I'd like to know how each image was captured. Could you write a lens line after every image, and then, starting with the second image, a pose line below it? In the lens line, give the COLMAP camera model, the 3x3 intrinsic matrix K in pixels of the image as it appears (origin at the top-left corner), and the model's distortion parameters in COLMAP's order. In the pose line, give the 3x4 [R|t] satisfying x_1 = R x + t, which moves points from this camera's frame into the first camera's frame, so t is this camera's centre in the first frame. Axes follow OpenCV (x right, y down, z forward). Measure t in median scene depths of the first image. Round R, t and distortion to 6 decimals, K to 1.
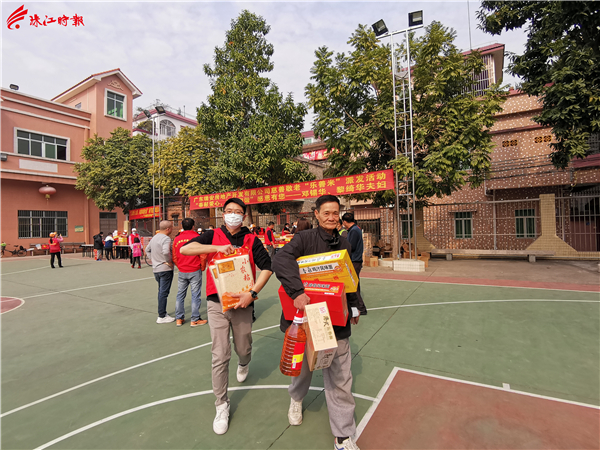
lens RADIAL K [[308.2, 0, 300.0], [0, 308.2, 225.0], [0, 0, 1]] dist [-0.019582, -0.001805]
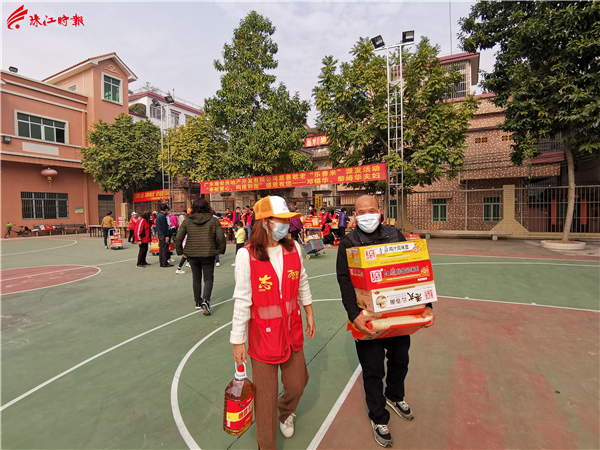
lens RADIAL K [[308.2, 0, 300.0], [0, 308.2, 225.0], [0, 0, 1]] dist [-0.019582, -0.001805]
pose [[0.997782, 0.006157, 0.066274, -0.086729], [-0.009522, 0.998674, 0.050588, 0.003859], [-0.065875, -0.051107, 0.996518, -0.149994]]
